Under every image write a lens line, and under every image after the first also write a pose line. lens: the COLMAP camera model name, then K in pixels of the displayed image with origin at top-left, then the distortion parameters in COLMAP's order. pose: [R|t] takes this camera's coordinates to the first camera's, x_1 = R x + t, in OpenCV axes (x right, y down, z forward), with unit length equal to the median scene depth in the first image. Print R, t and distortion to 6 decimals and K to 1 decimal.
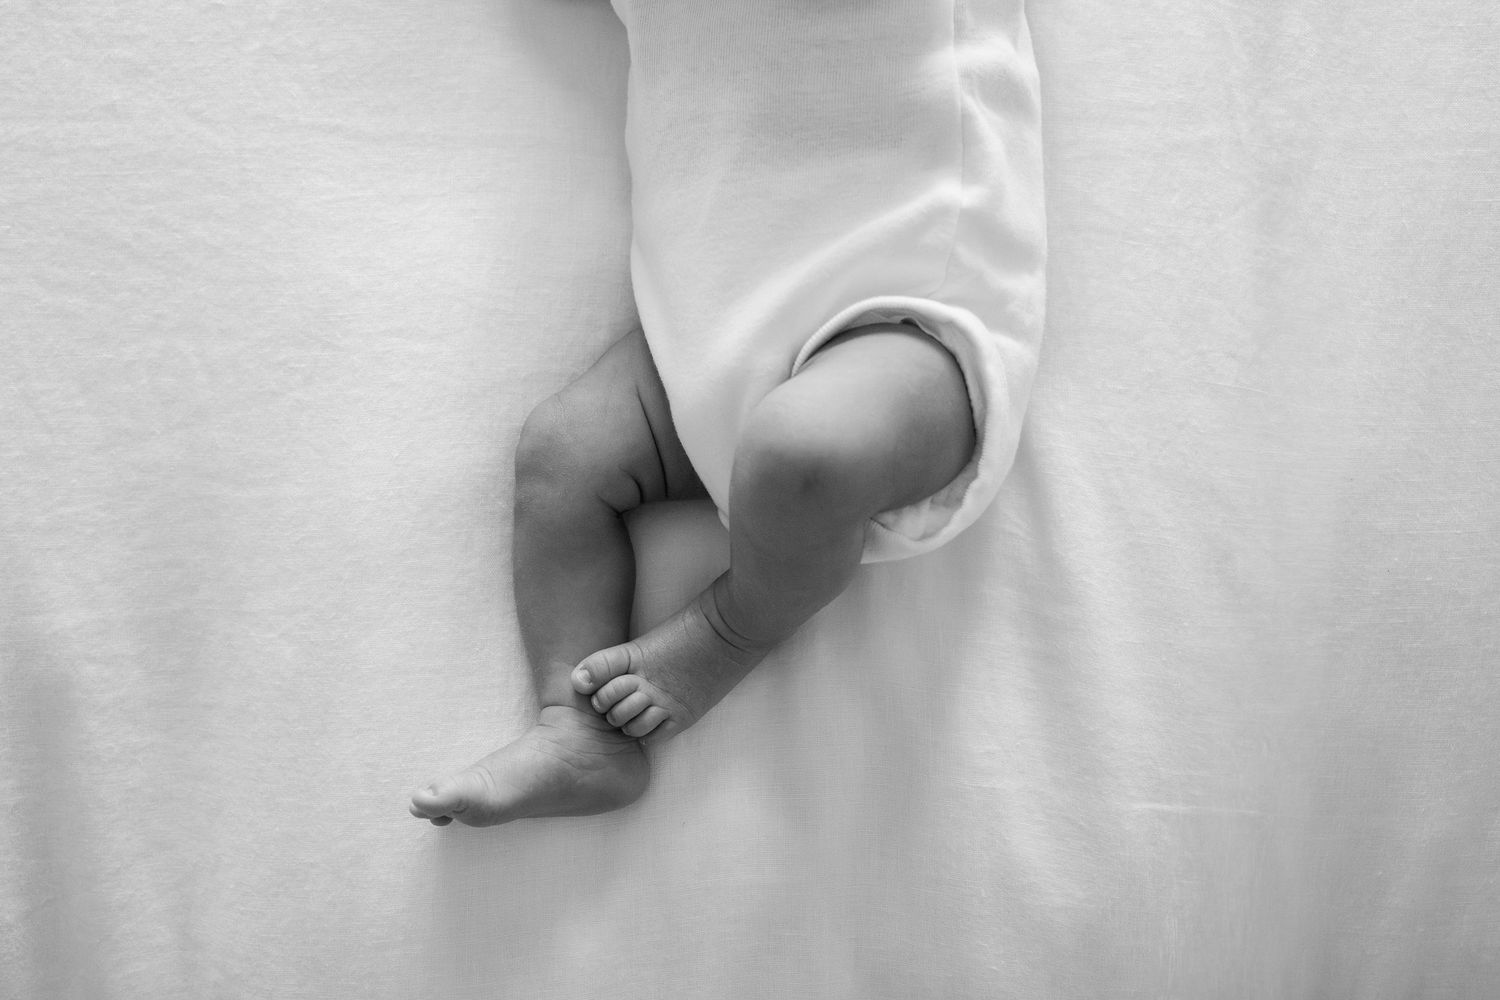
lens RADIAL K [[1467.9, 0, 749.3], [0, 1467.9, 499.5], [0, 0, 1]] dist [-0.013447, 0.000000]
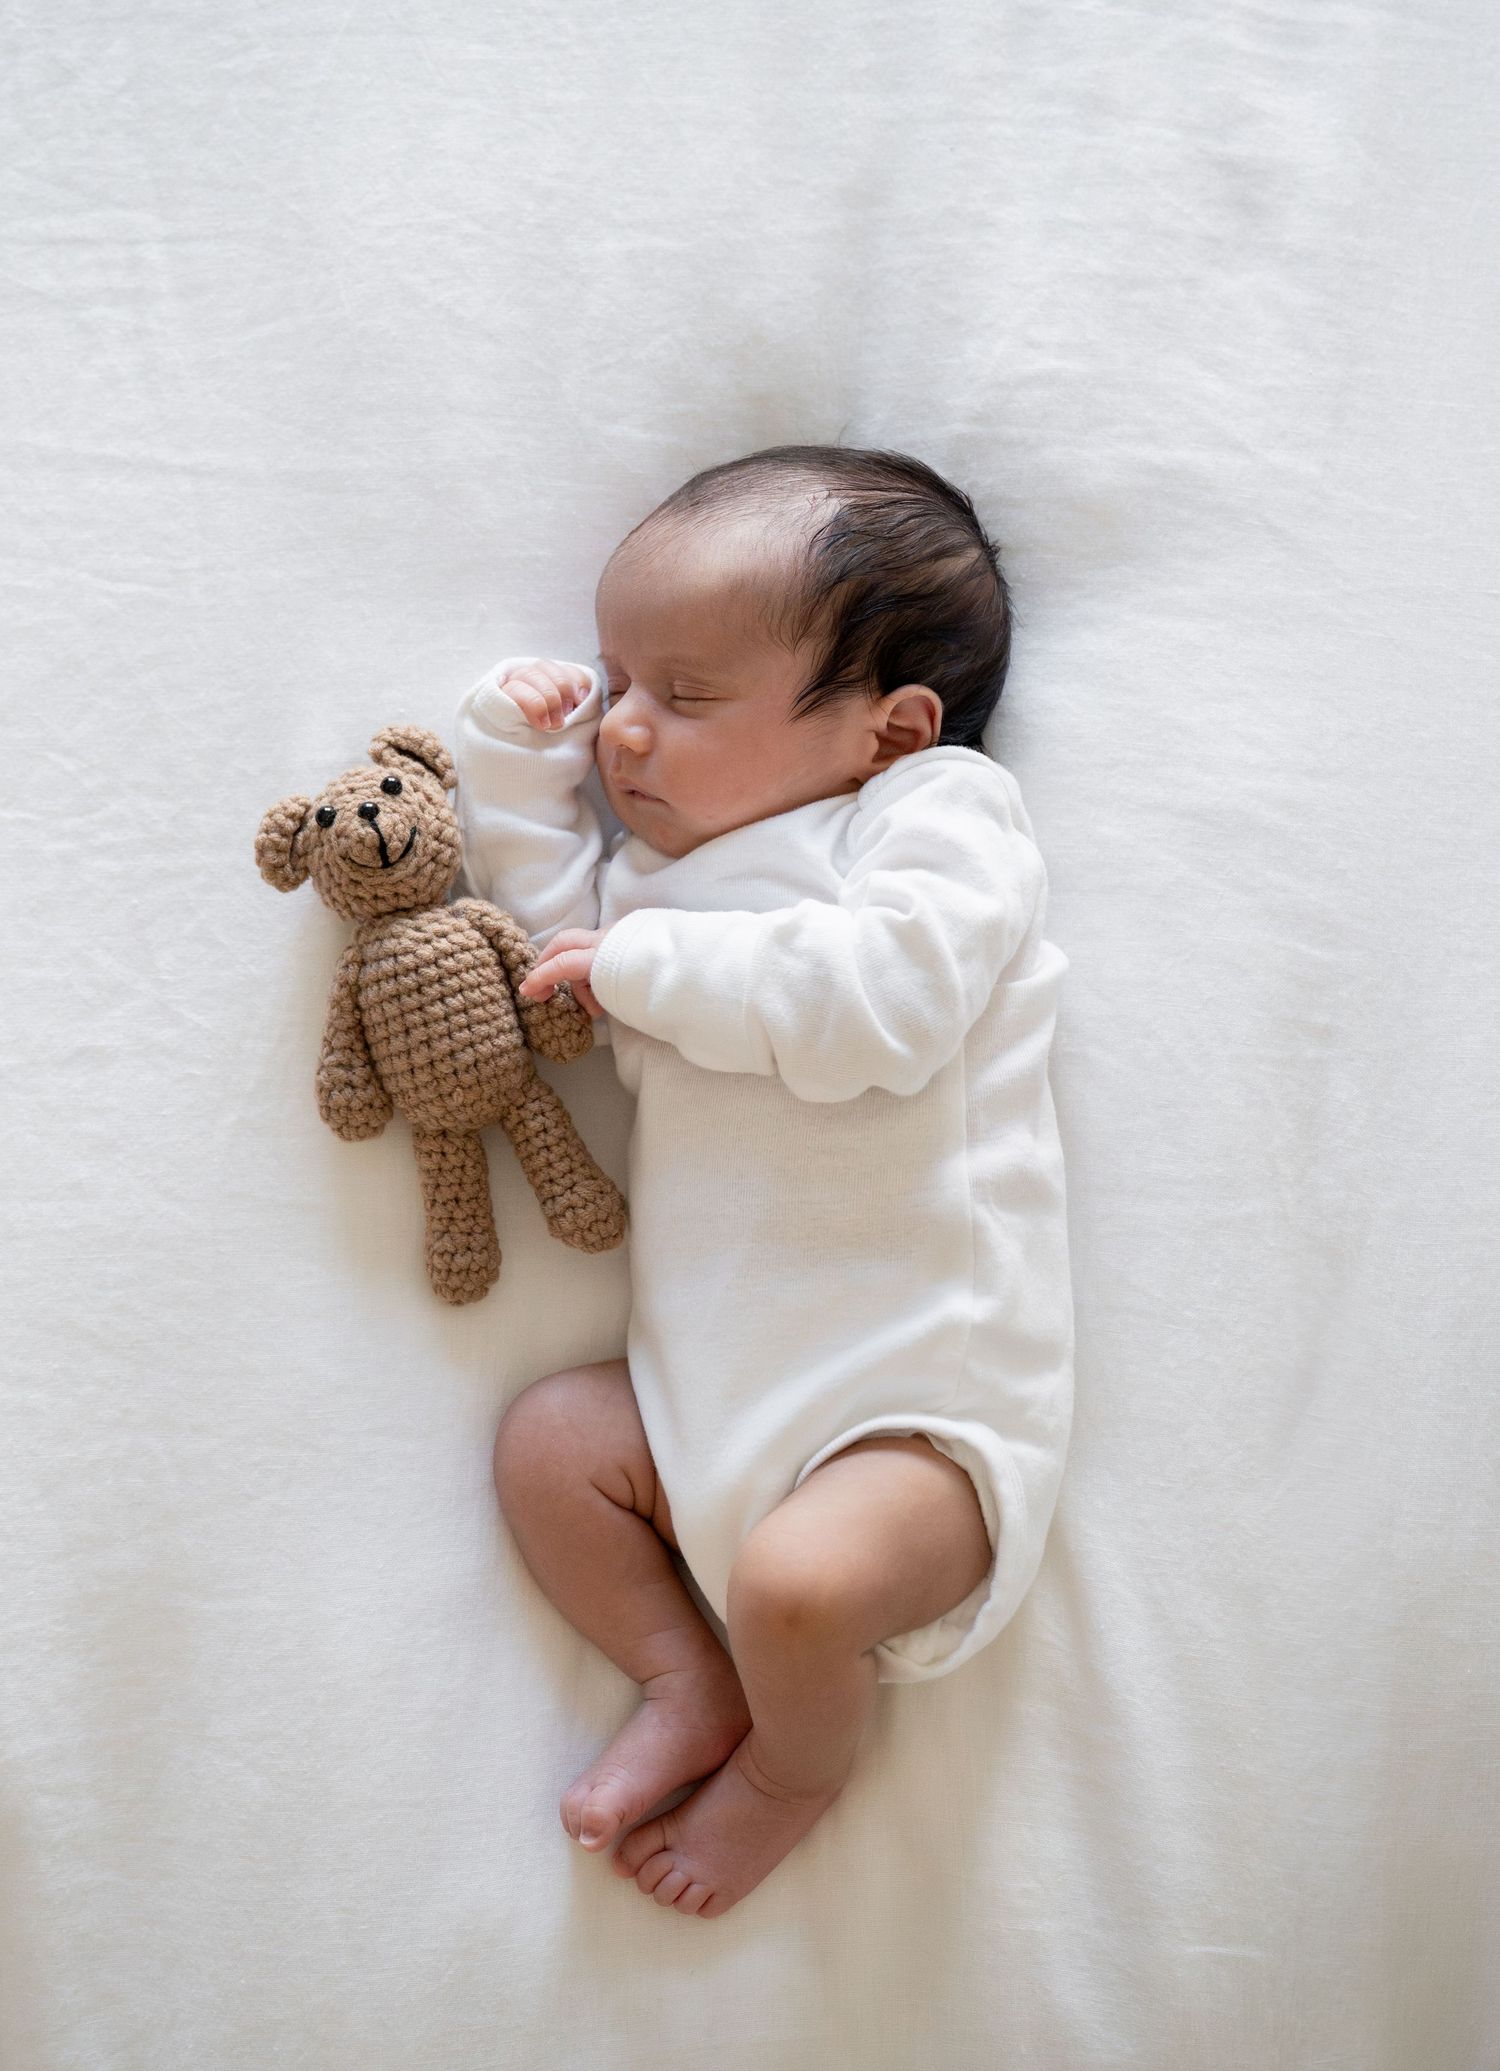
lens RADIAL K [[2801.3, 0, 753.0], [0, 2801.3, 1039.5], [0, 0, 1]] dist [-0.066257, 0.000000]
pose [[0.999968, -0.006714, -0.004416, 0.004268], [0.005856, 0.985147, -0.171611, -0.052430], [0.005502, 0.171580, 0.985155, -0.785282]]
